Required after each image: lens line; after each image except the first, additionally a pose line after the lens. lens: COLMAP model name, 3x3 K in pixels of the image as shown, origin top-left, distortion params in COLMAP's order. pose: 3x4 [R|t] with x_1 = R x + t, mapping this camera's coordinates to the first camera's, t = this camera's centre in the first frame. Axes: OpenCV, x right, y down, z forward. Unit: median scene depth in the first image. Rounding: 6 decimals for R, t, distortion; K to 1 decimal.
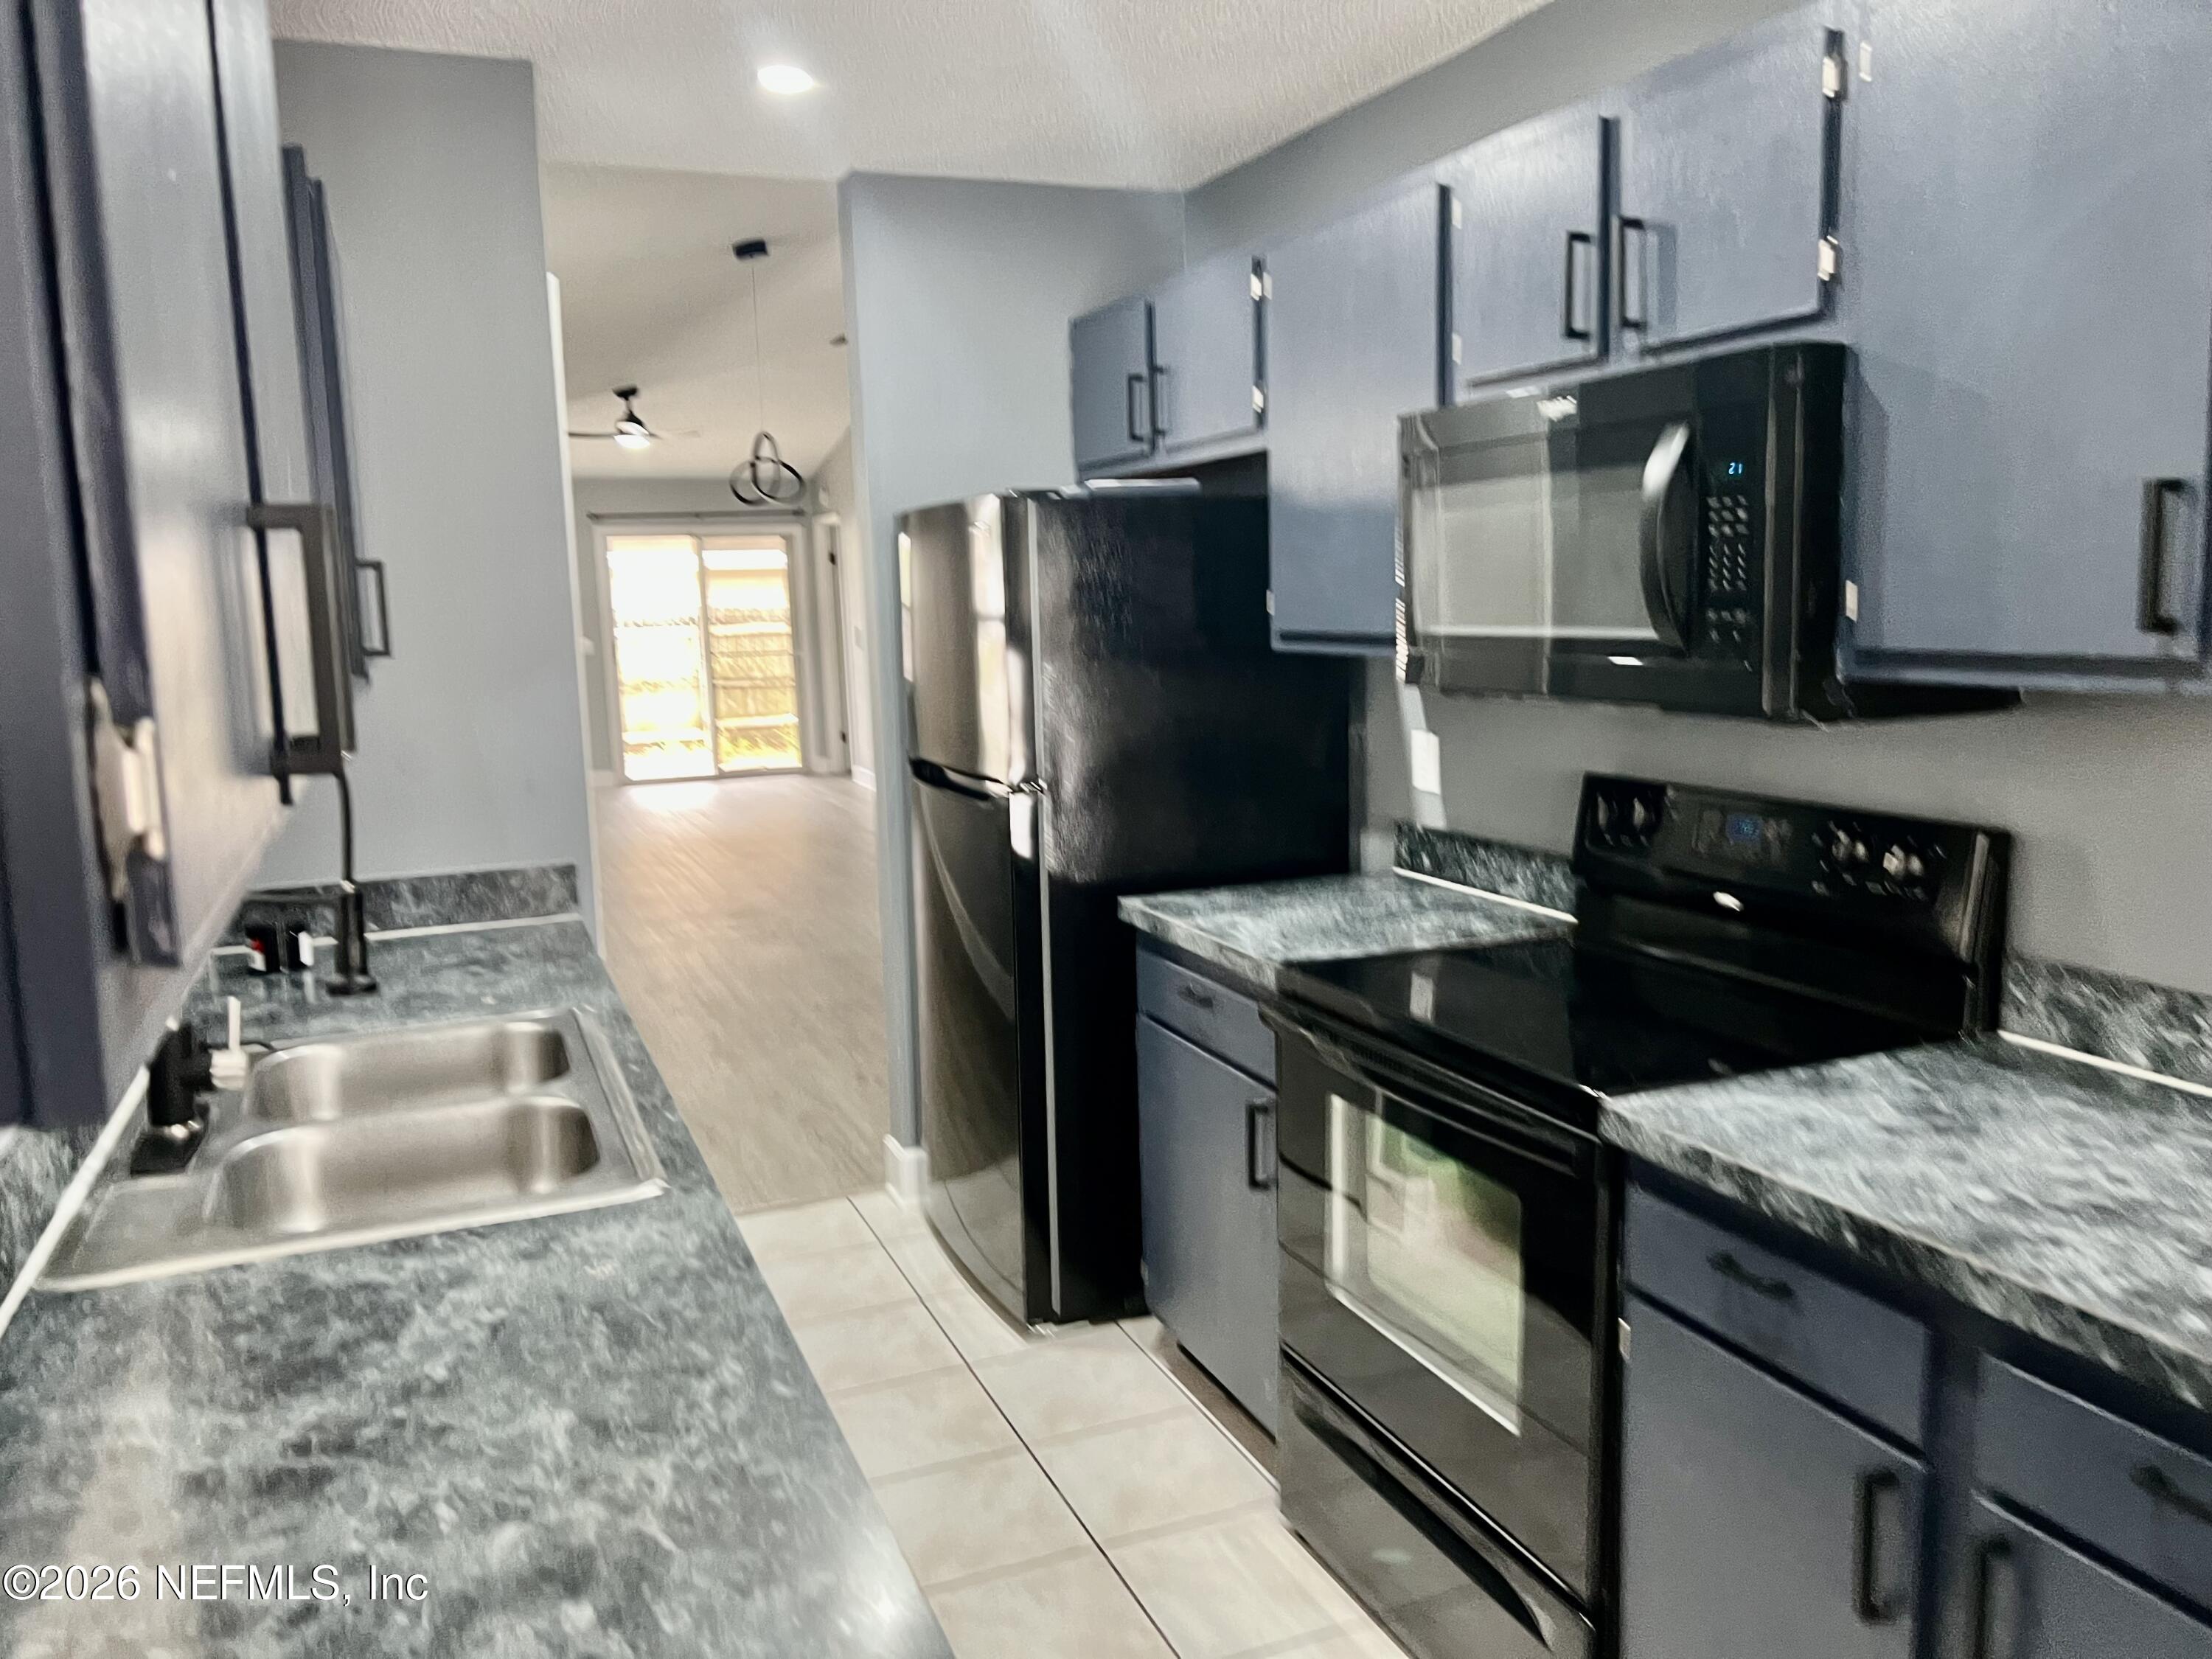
lens RADIAL K [[1663.7, 0, 1098.6], [0, 1663.7, 800.4], [0, 0, 1]] dist [0.056289, -0.057429]
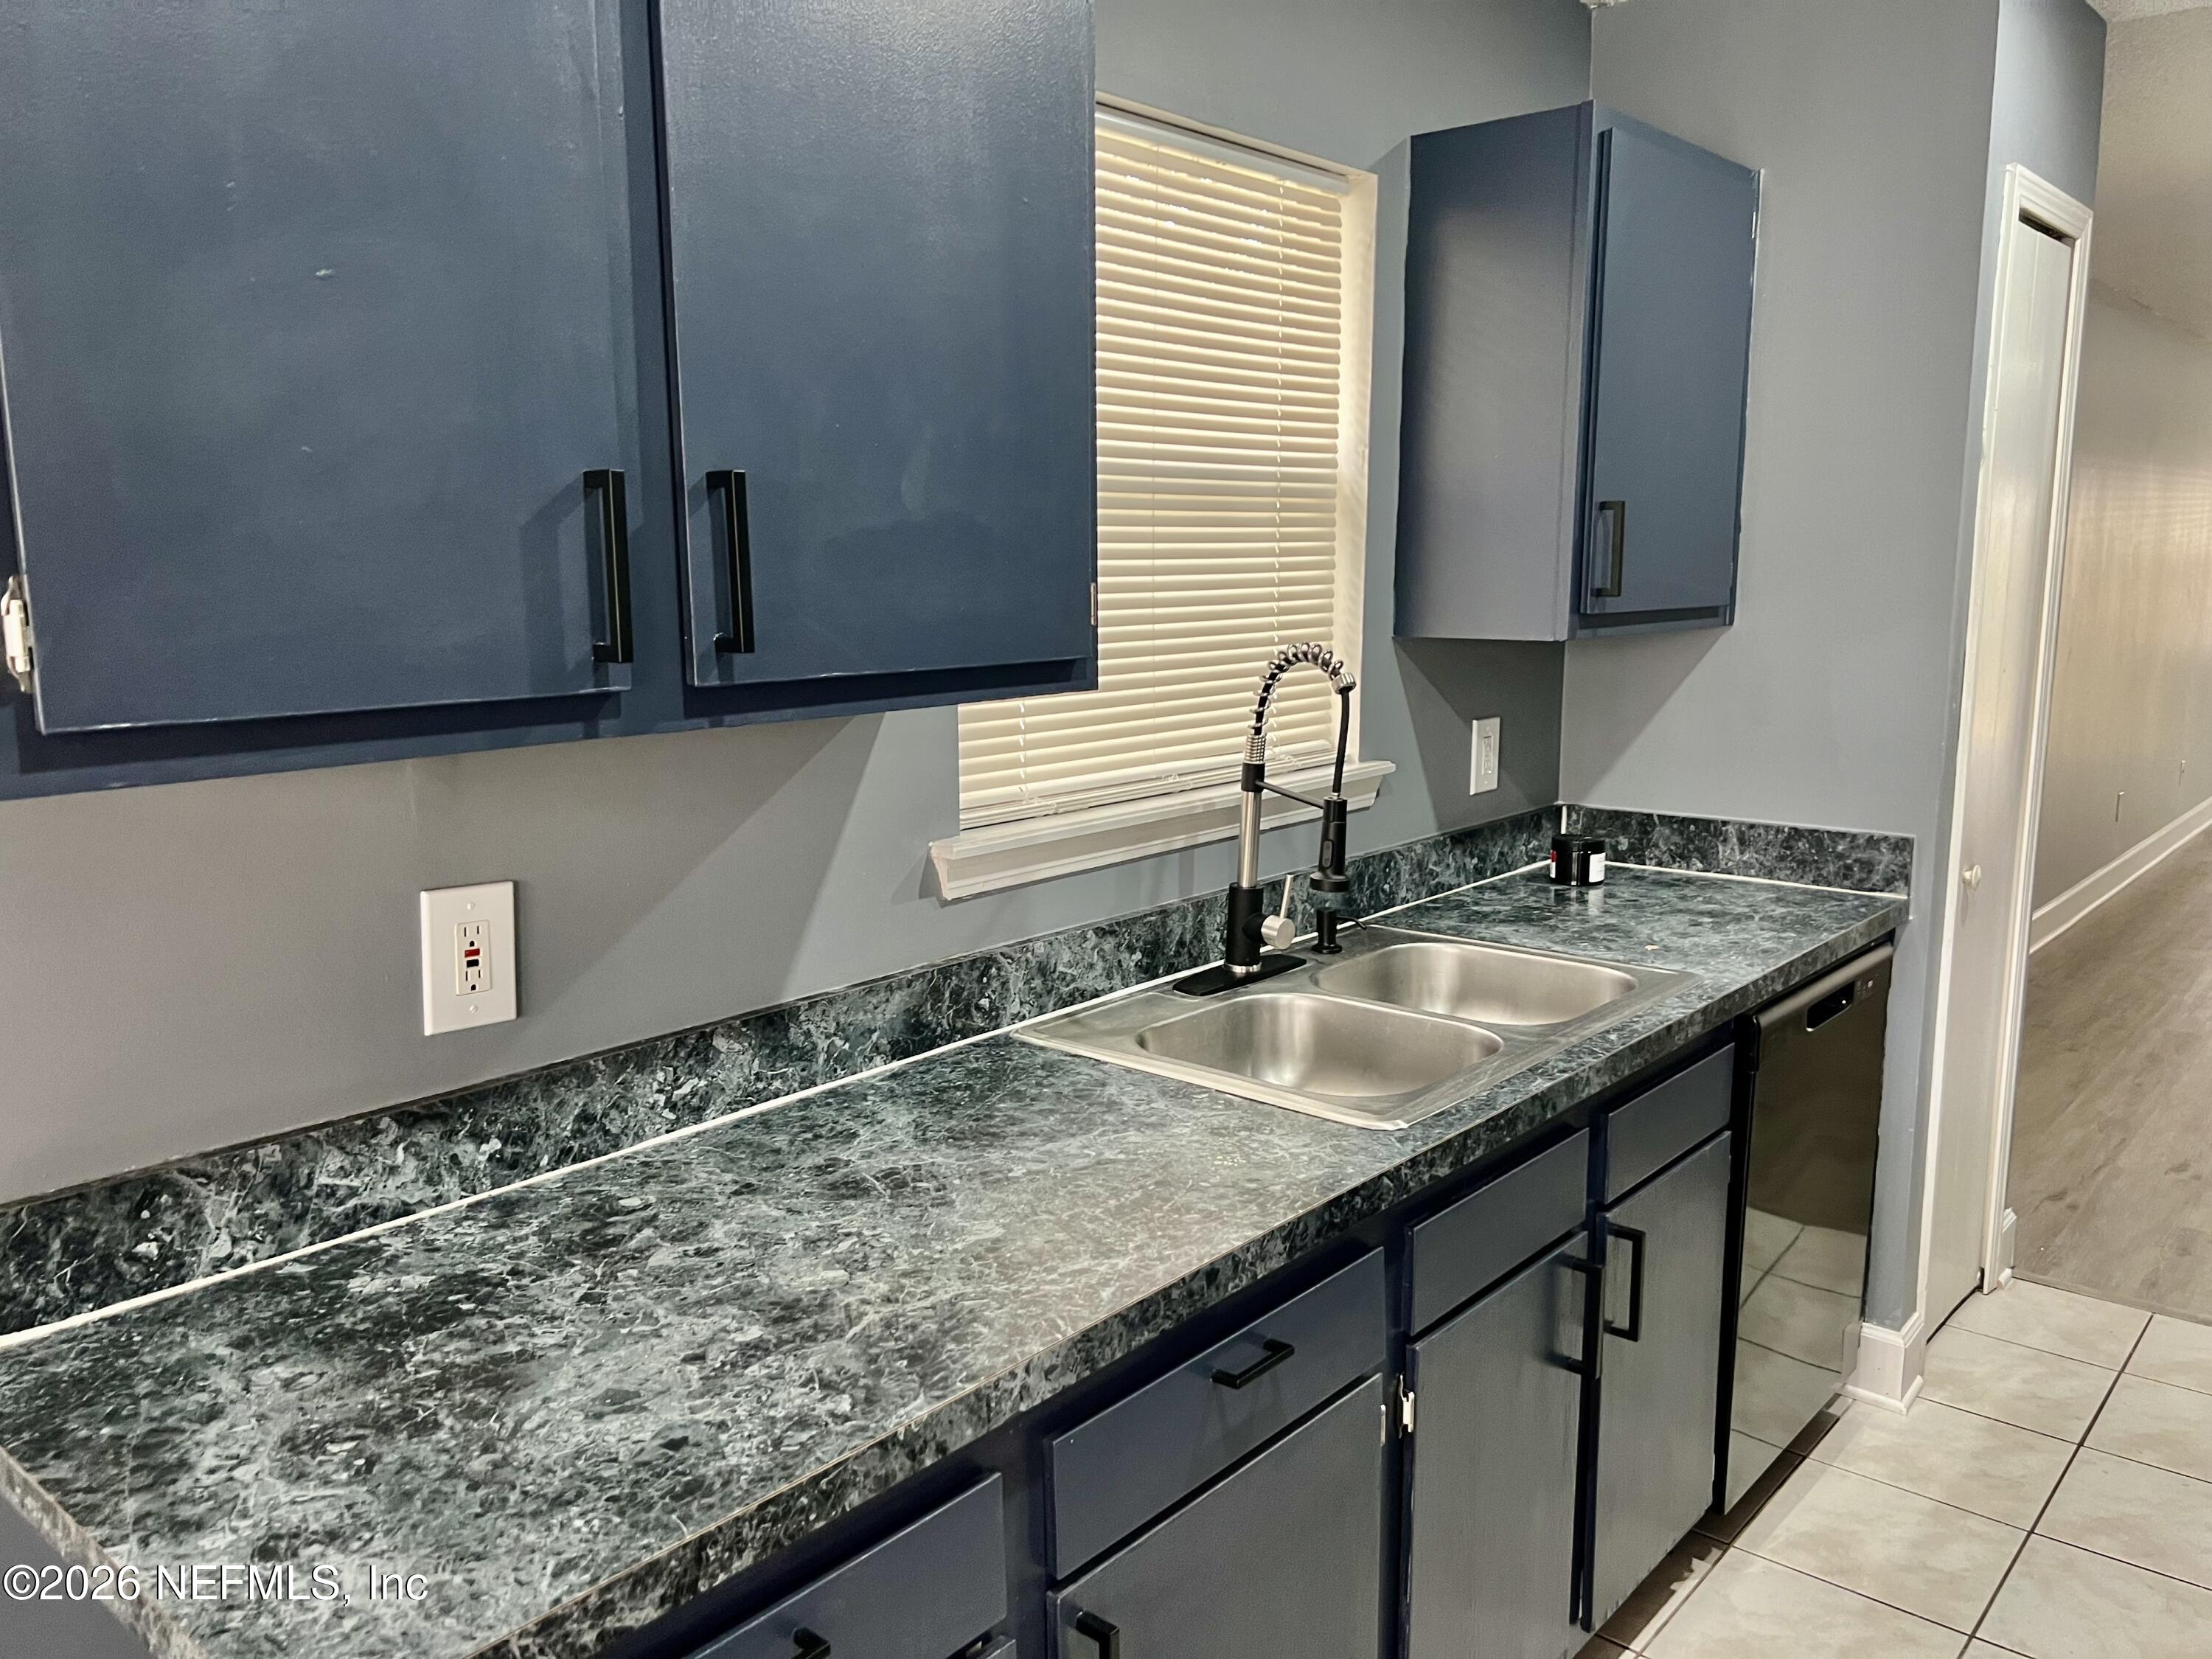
lens RADIAL K [[1663.7, 0, 1107.2], [0, 1663.7, 836.3], [0, 0, 1]] dist [0.056289, -0.057429]
pose [[0.451804, 0.171095, -0.875557, 0.340872], [-0.119973, 0.984174, 0.130412, -0.035307], [0.884013, 0.046122, 0.465181, 0.246138]]
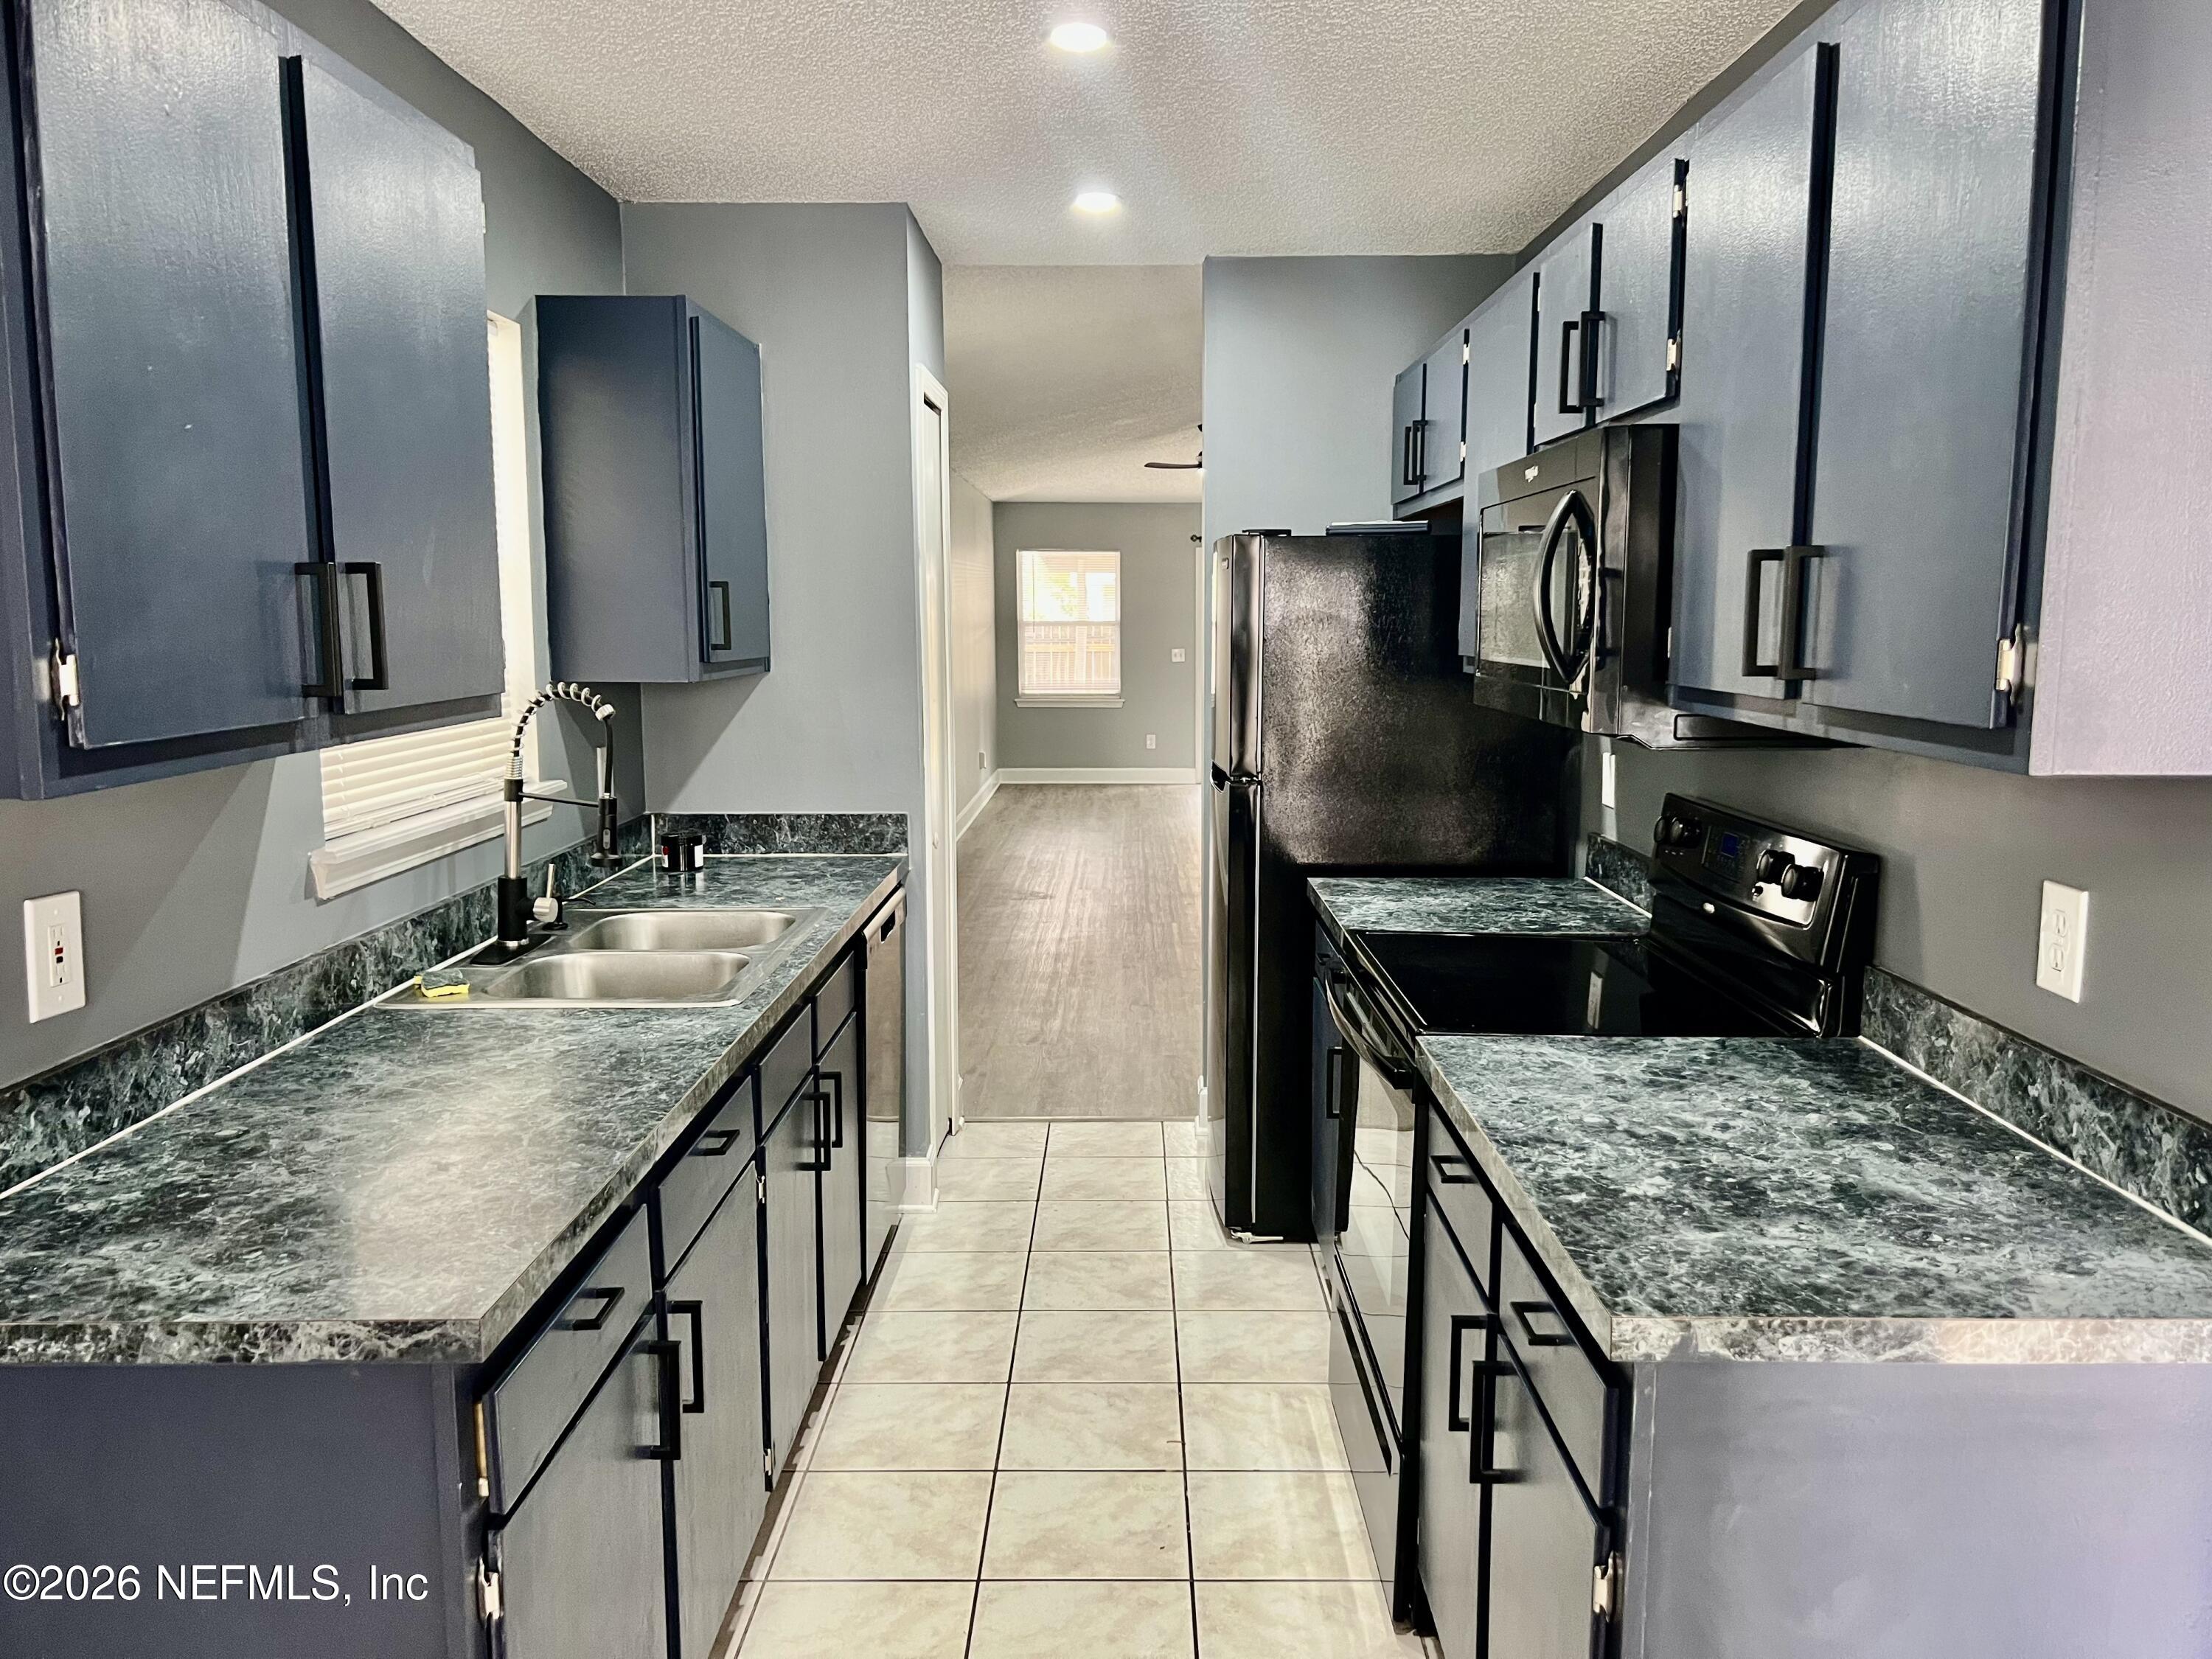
lens RADIAL K [[1663.7, 0, 1144.2], [0, 1663.7, 832.0], [0, 0, 1]] dist [0.056289, -0.057429]
pose [[0.928137, 0.075802, -0.364439, 0.409474], [-0.072522, 0.997108, 0.022699, 0.010424], [0.365106, 0.005362, 0.930951, -0.175258]]
